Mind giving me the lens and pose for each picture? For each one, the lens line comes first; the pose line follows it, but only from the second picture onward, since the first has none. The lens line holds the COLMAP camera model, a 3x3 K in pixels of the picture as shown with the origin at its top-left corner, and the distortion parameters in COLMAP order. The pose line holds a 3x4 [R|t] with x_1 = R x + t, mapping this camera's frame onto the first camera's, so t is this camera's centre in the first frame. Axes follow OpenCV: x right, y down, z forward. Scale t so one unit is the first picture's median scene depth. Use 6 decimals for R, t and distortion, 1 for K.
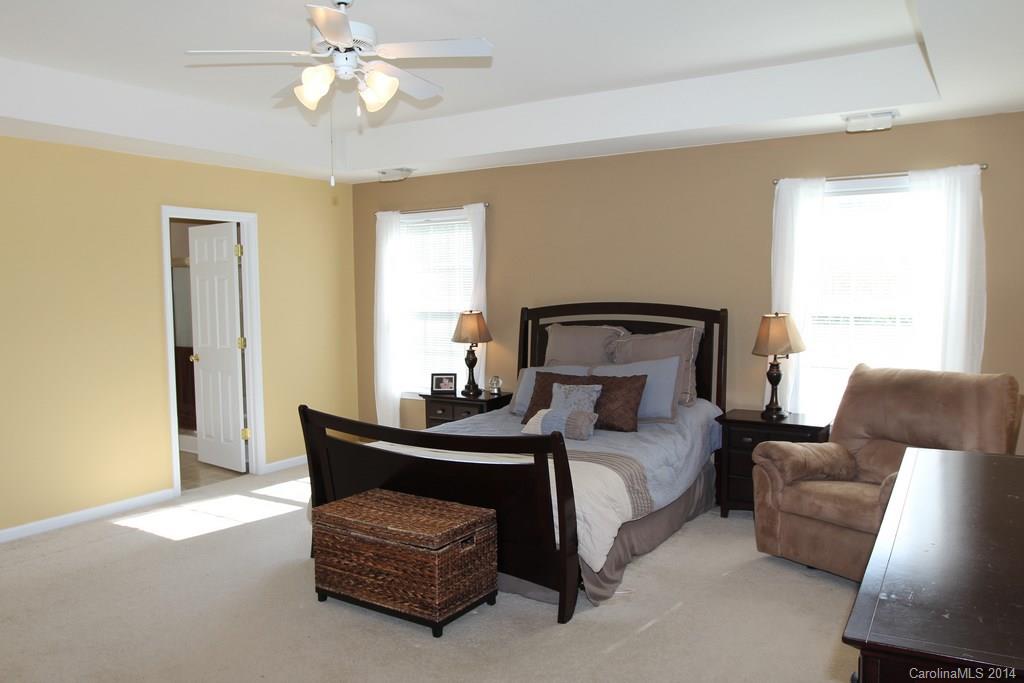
lens RADIAL K [[777.3, 0, 510.3], [0, 777.3, 341.7], [0, 0, 1]] dist [-0.051604, 0.030987]
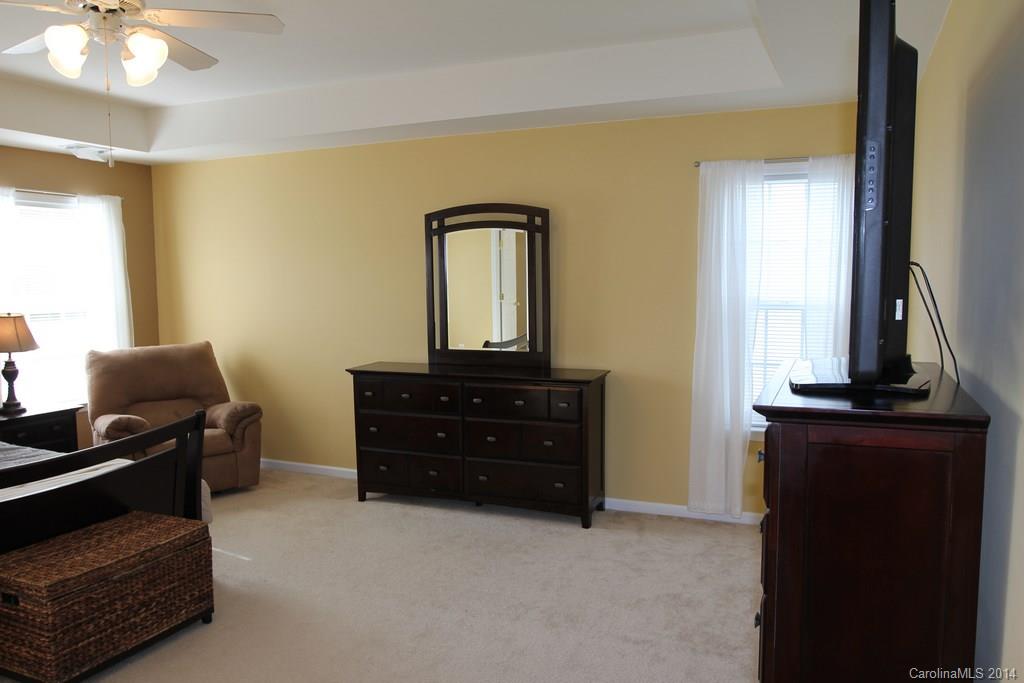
lens RADIAL K [[777.3, 0, 511.6], [0, 777.3, 344.3], [0, 0, 1]] dist [-0.051604, 0.030987]
pose [[-0.169437, -0.070651, 0.983005, -0.943900], [0.079413, 0.993205, 0.085072, -0.033883], [-0.982336, 0.092478, -0.162675, 0.608407]]
